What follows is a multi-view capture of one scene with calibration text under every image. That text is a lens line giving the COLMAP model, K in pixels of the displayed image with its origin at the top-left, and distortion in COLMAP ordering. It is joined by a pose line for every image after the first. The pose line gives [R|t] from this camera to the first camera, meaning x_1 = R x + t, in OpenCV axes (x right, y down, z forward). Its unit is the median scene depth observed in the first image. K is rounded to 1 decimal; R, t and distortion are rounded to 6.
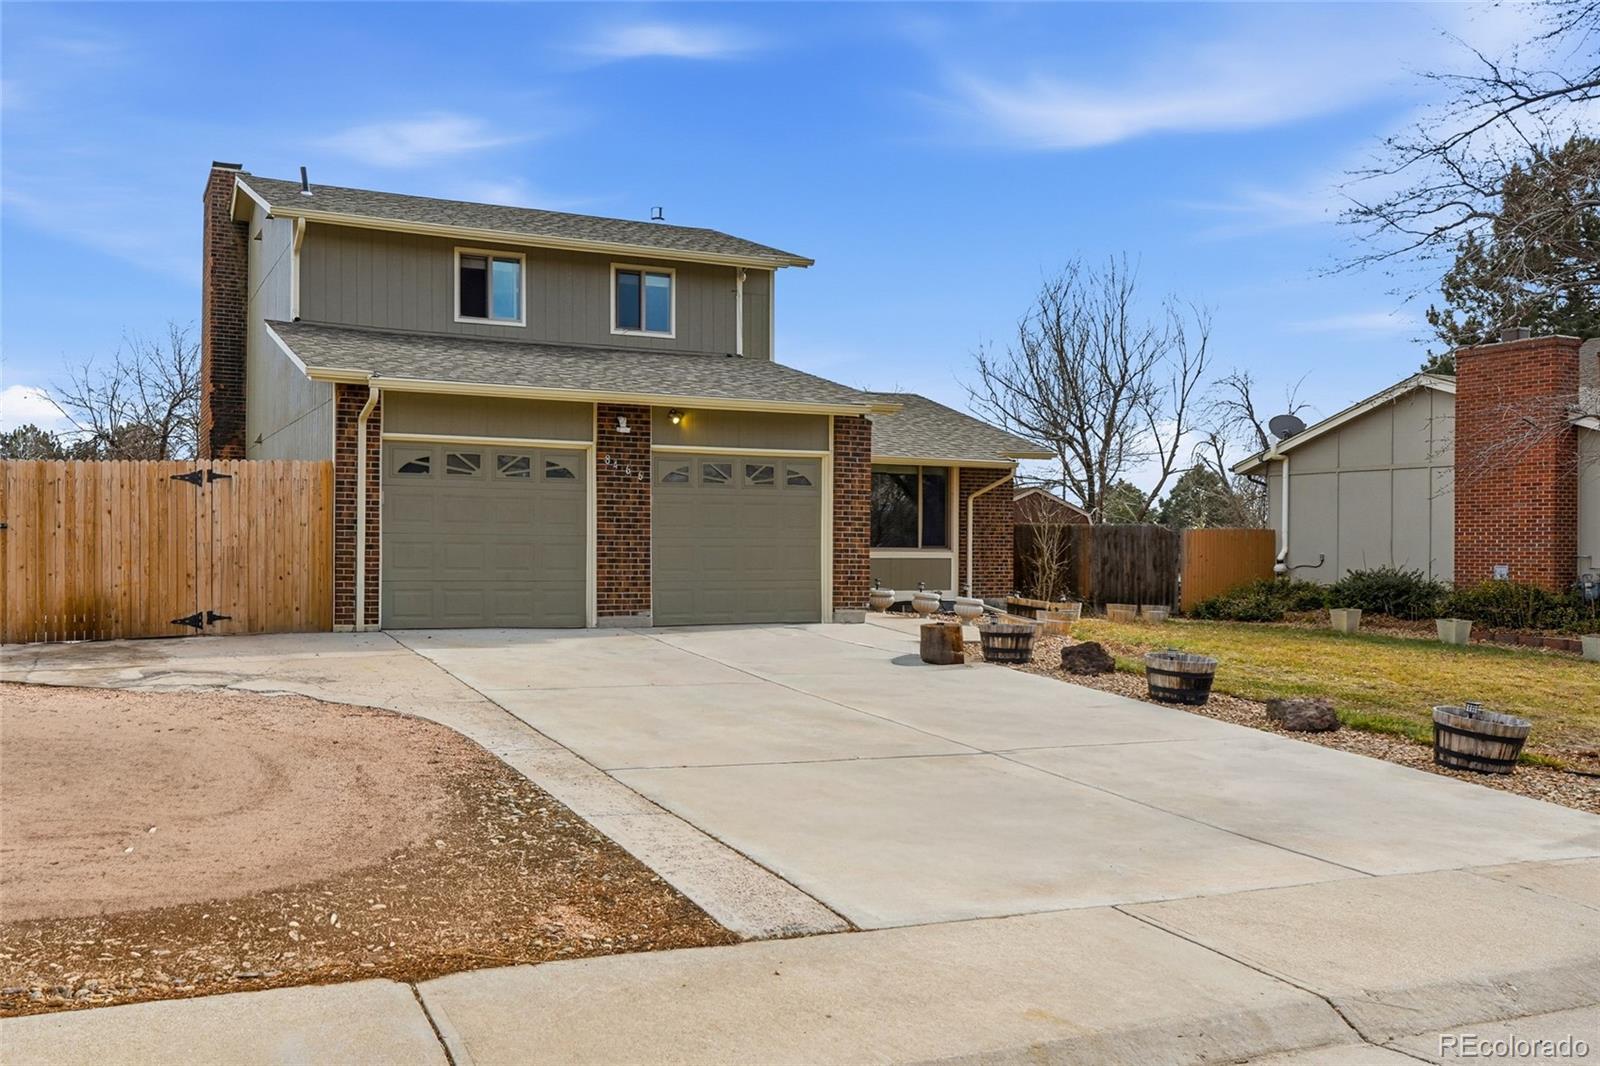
lens RADIAL K [[1182.3, 0, 800.1], [0, 1182.3, 525.5], [0, 0, 1]] dist [0.015468, 0.002337]
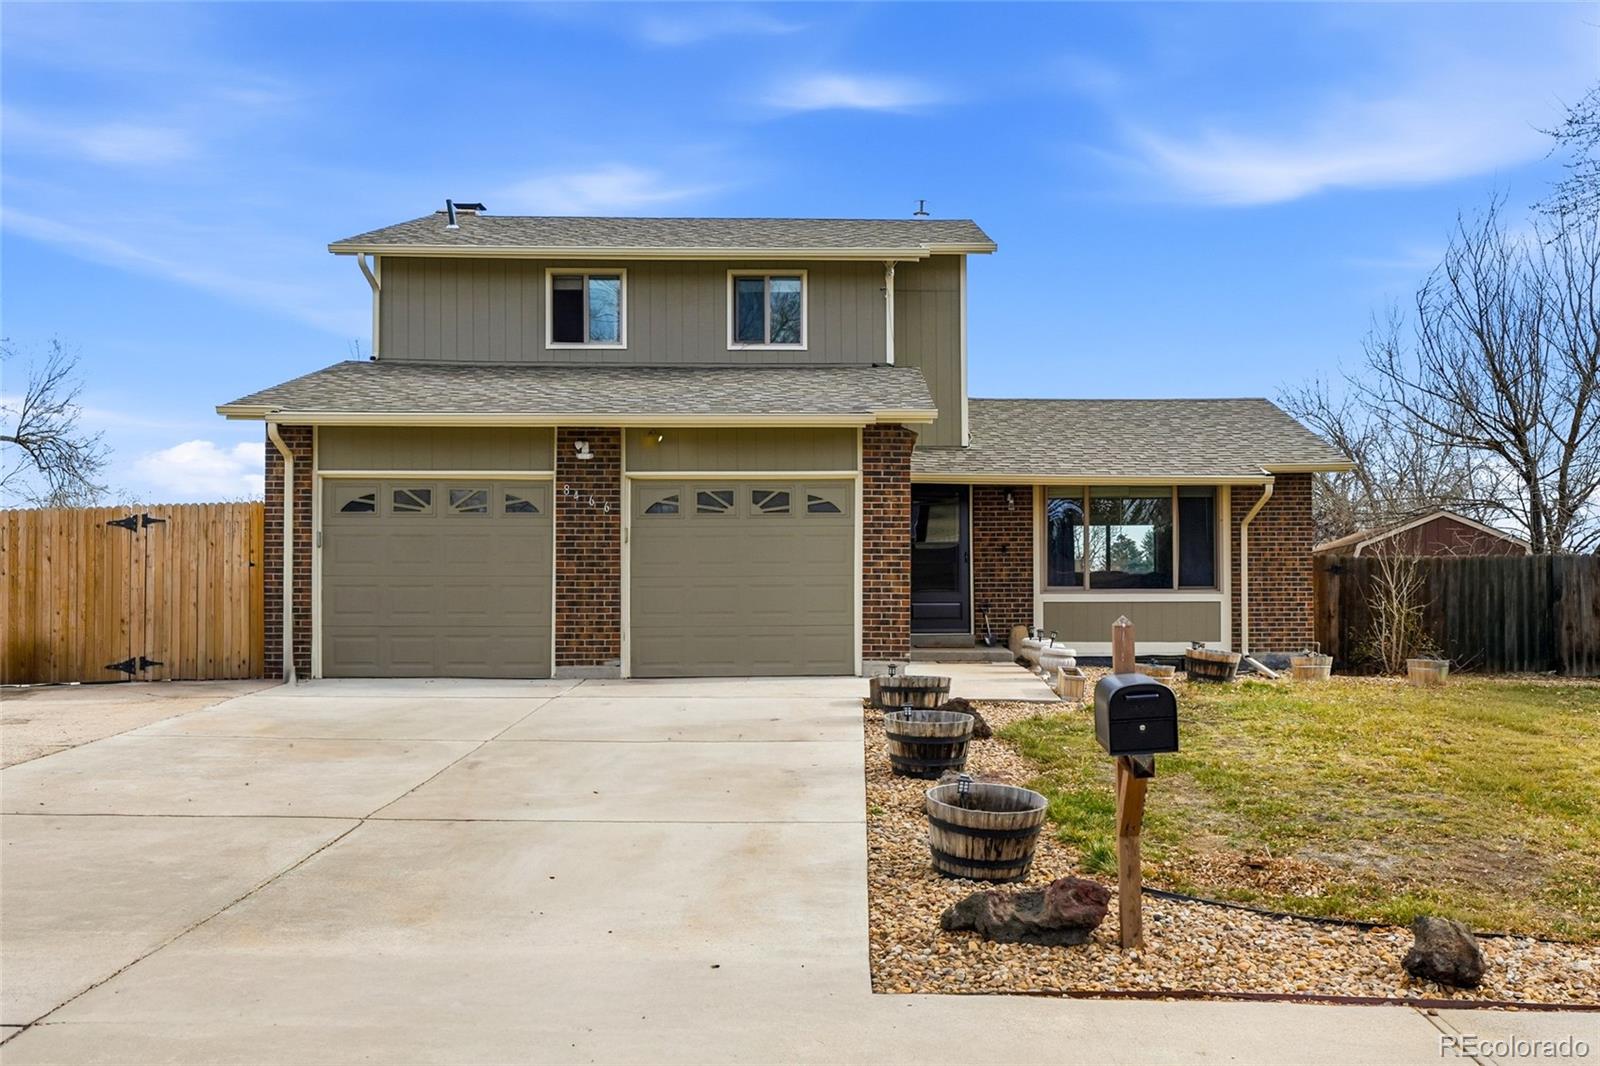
lens RADIAL K [[1367.0, 0, 799.8], [0, 1367.0, 540.5], [0, 0, 1]] dist [0.013538, 0.005461]
pose [[0.941777, -0.024664, -0.335333, 0.345803], [0.017123, 0.999530, -0.025428, 0.011413], [0.335802, 0.018205, 0.941757, 0.086116]]
